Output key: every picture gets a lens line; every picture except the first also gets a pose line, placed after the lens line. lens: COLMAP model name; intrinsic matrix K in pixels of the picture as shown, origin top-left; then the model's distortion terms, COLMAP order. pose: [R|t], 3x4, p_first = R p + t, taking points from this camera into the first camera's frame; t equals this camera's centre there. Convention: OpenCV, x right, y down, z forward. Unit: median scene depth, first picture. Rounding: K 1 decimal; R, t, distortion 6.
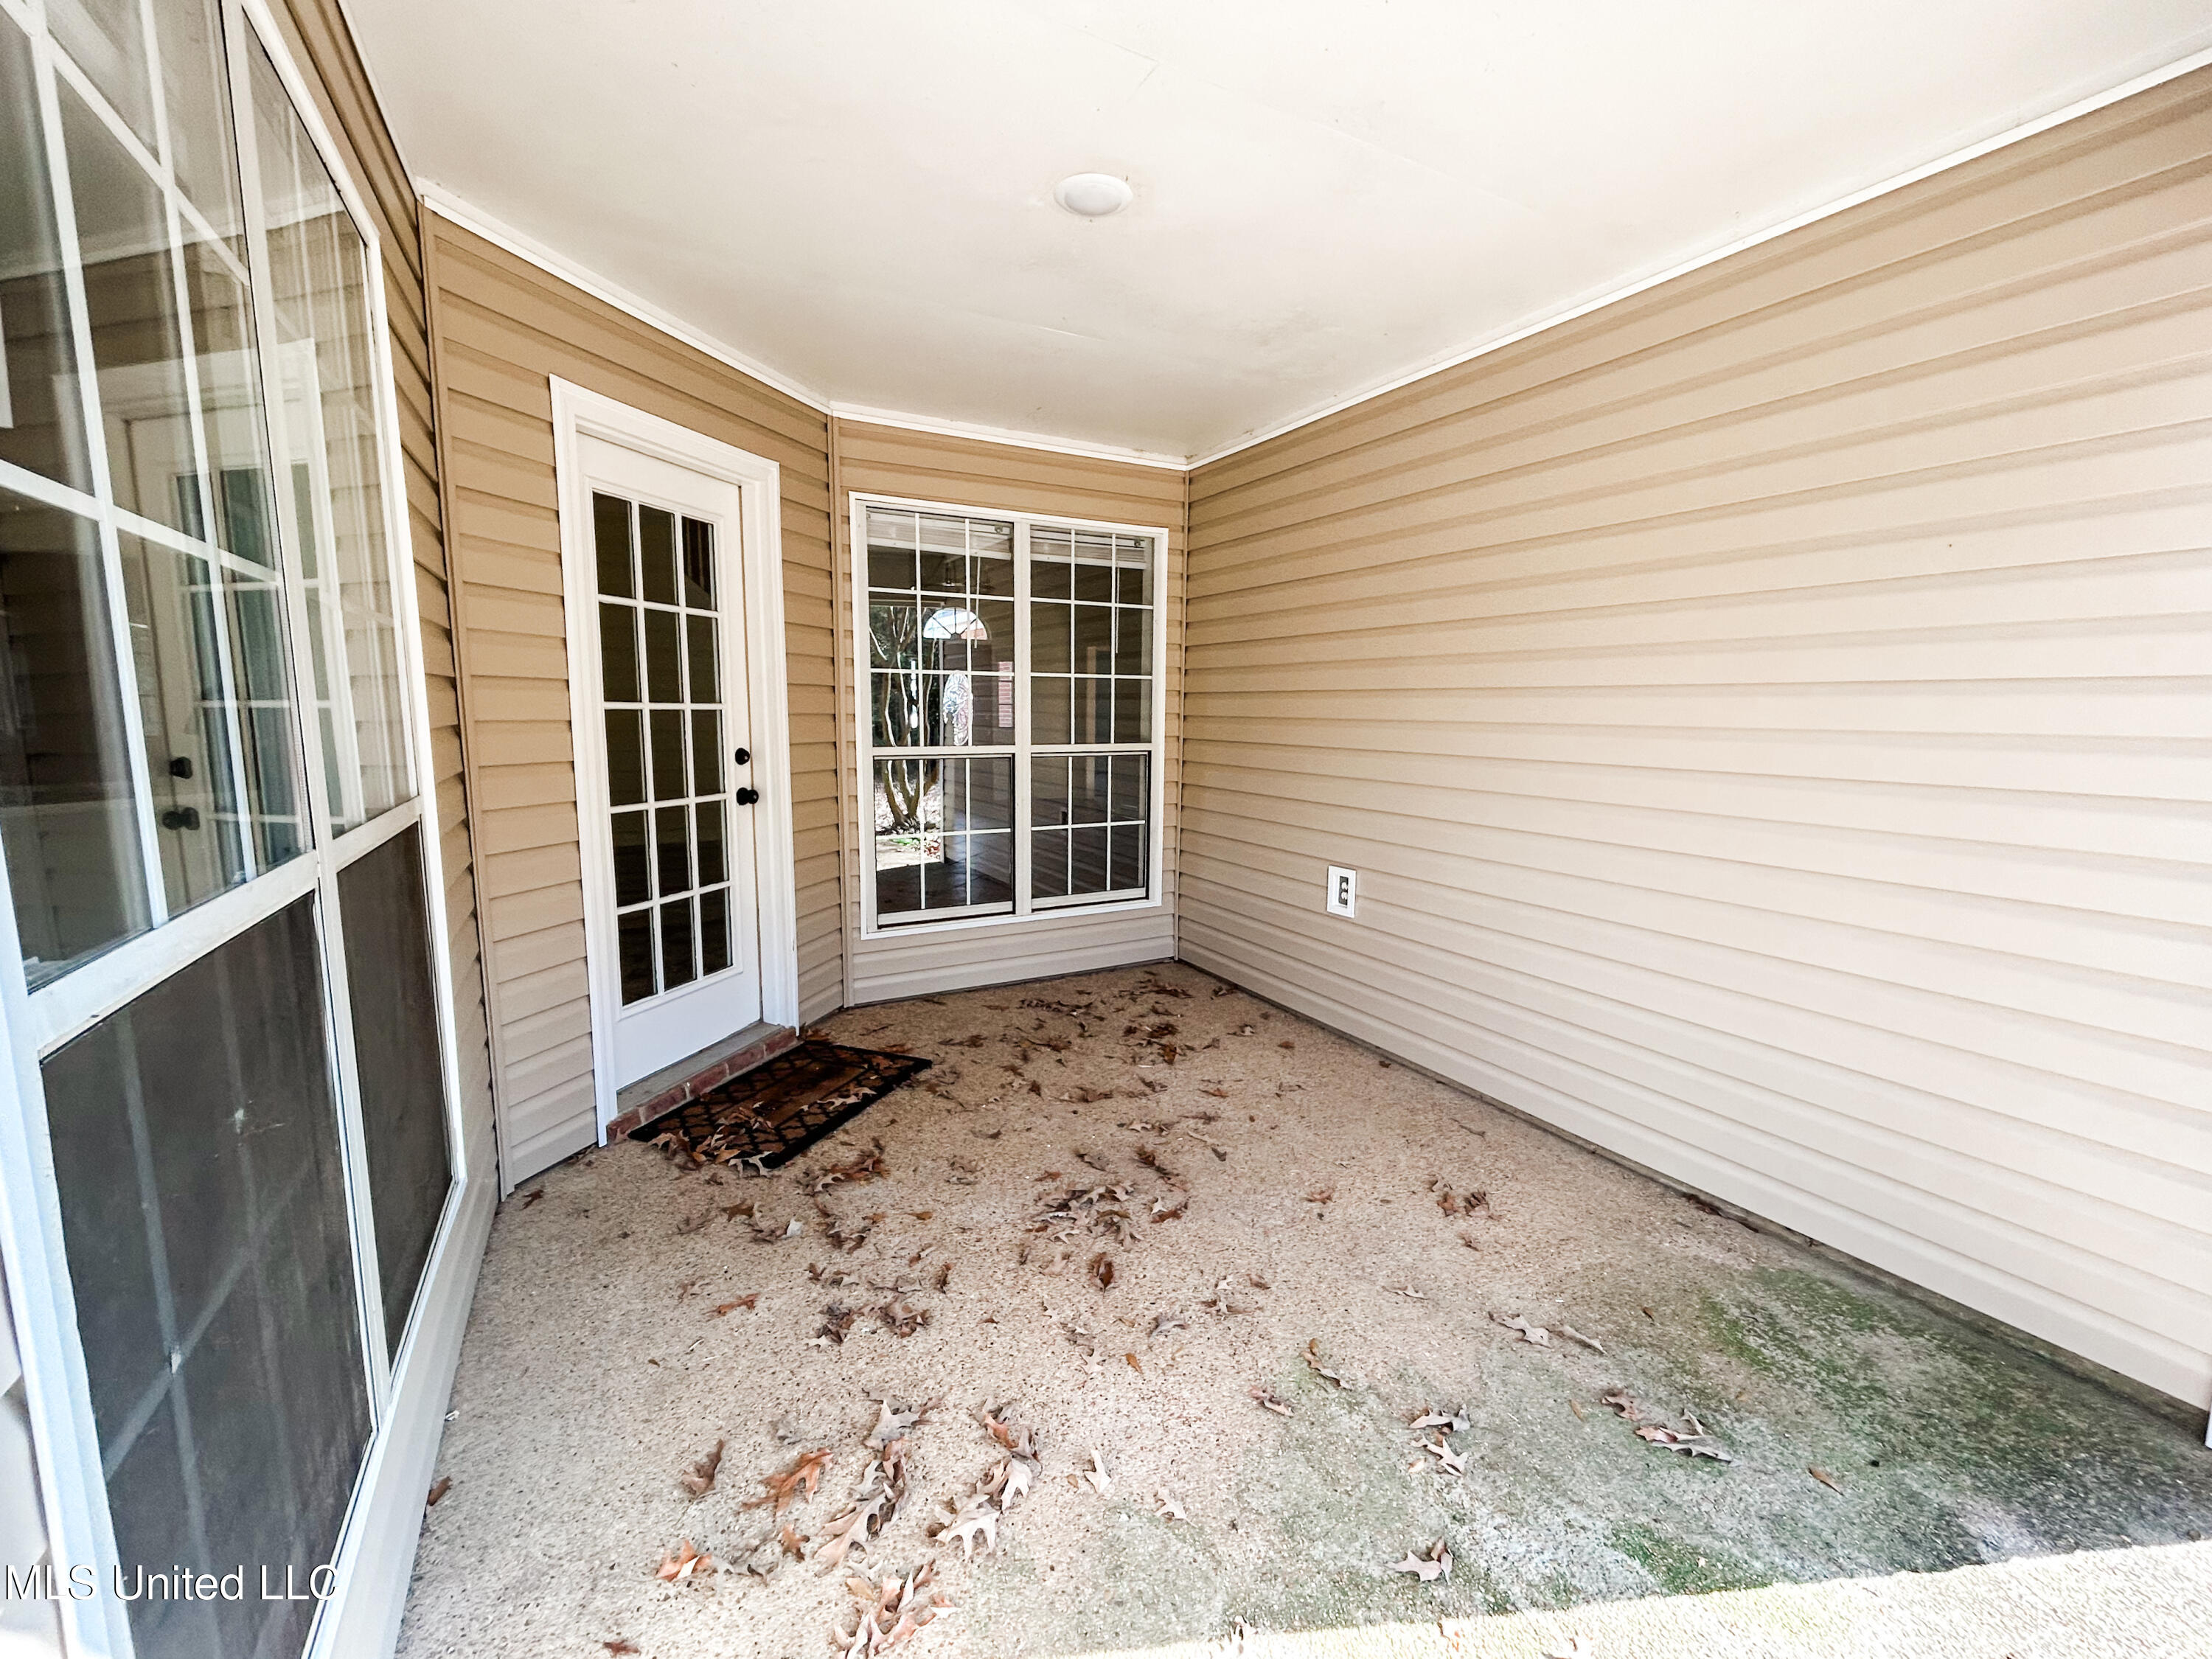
lens RADIAL K [[898.9, 0, 1100.0], [0, 898.9, 826.8], [0, 0, 1]] dist [0.004773, 0.001109]
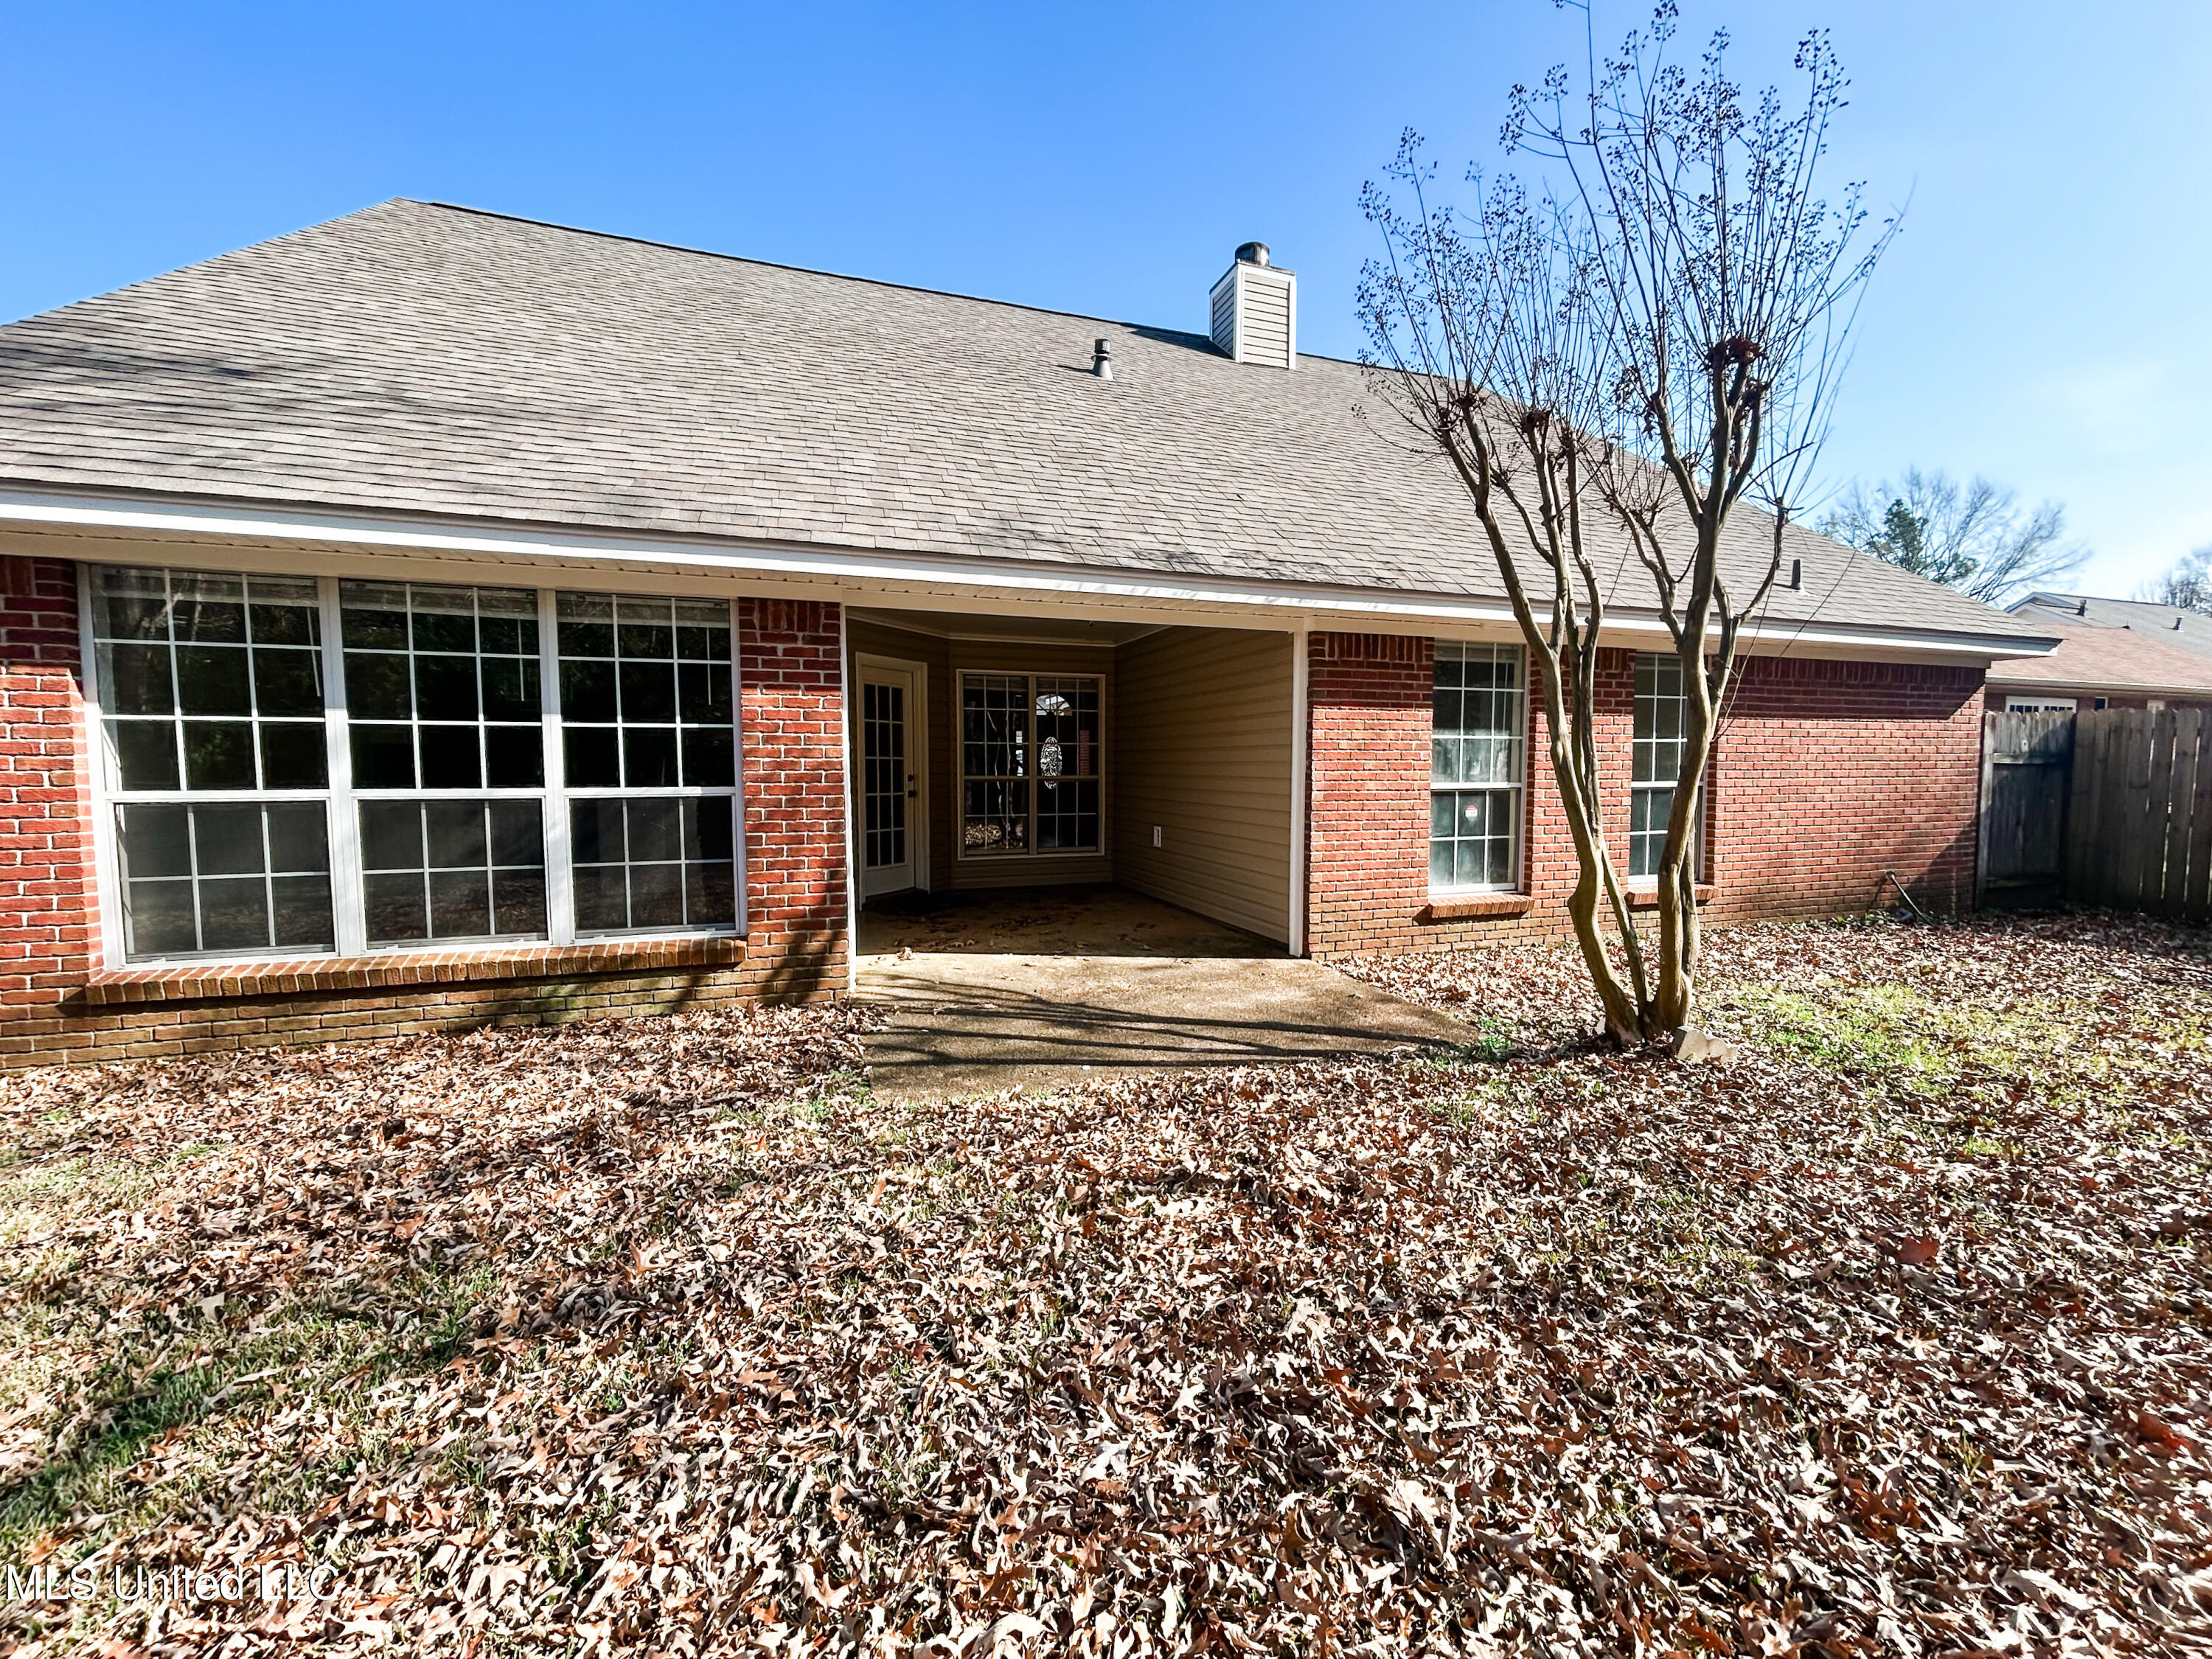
lens RADIAL K [[898.9, 0, 1096.4], [0, 898.9, 829.2], [0, 0, 1]] dist [0.004773, 0.001109]
pose [[0.988168, 0.003059, -0.153344, 0.433004], [-0.013287, 0.997750, -0.065717, 0.191619], [0.152798, 0.066977, 0.985985, -1.198057]]
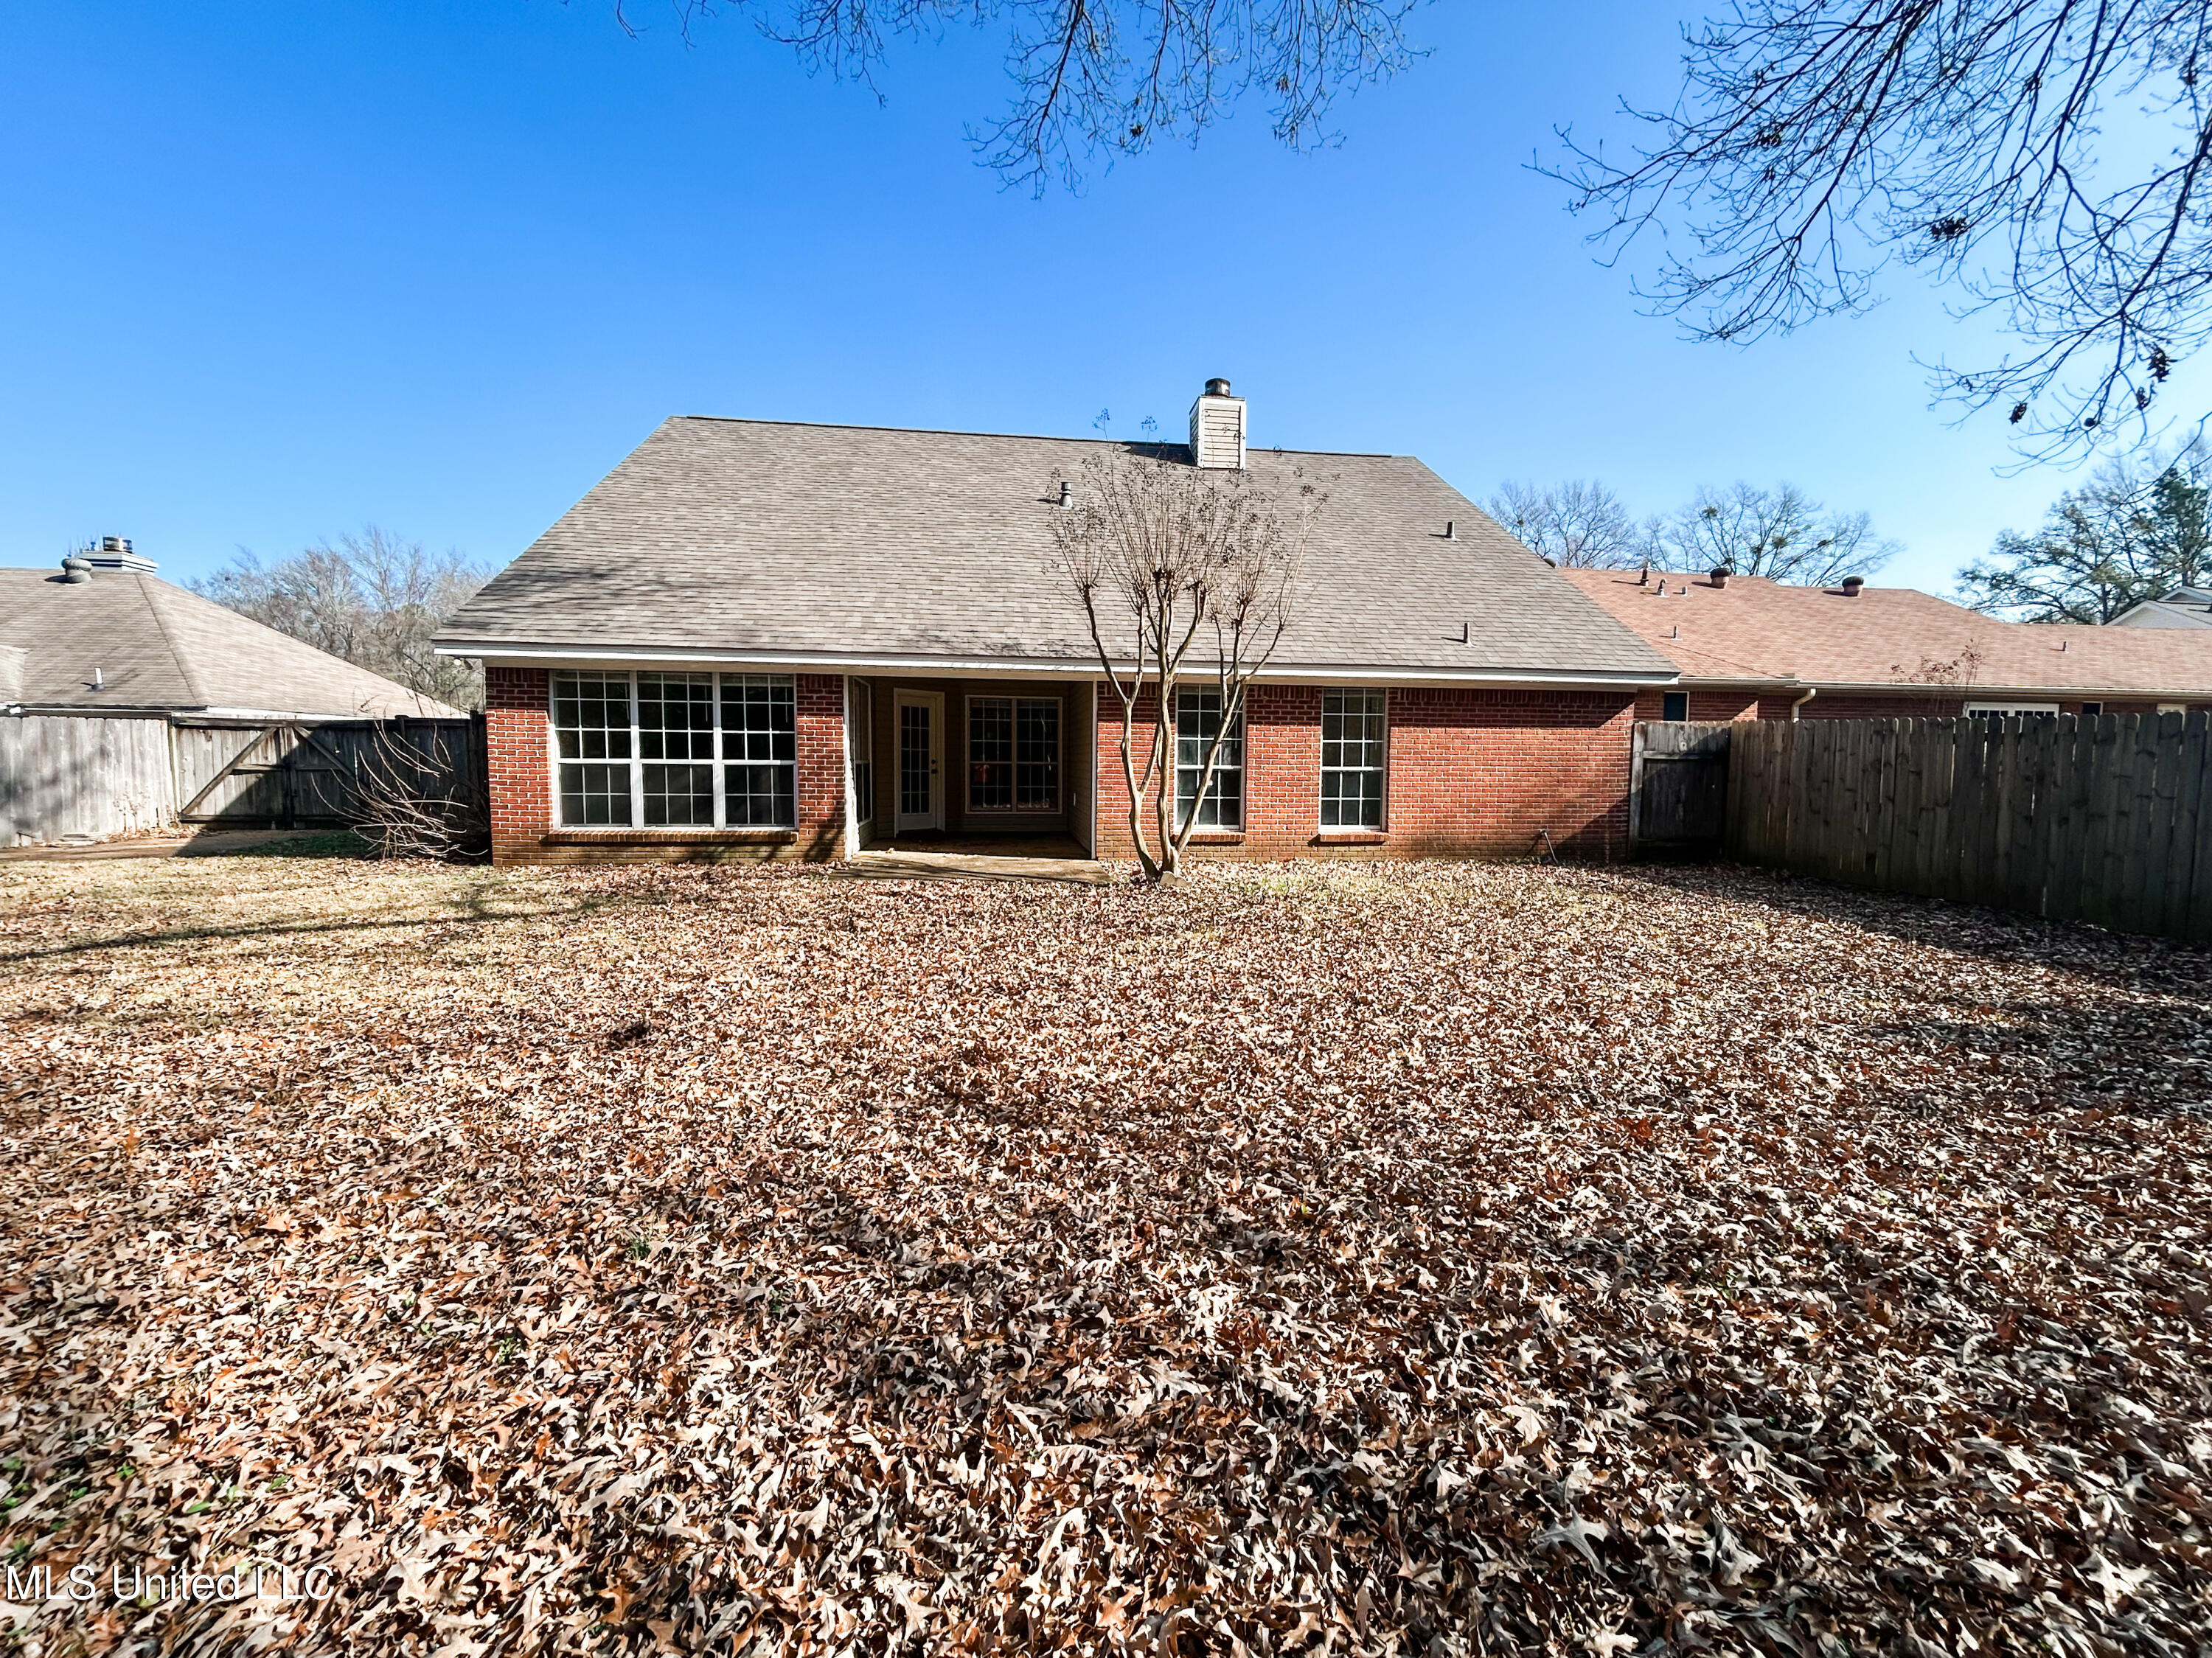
lens RADIAL K [[898.9, 0, 1116.6], [0, 898.9, 828.5], [0, 0, 1]] dist [0.004773, 0.001109]
pose [[0.937770, 0.027132, -0.346195, 2.336886], [-0.049736, 0.997159, -0.056577, 0.477164], [0.343677, 0.070275, 0.936455, -2.889809]]
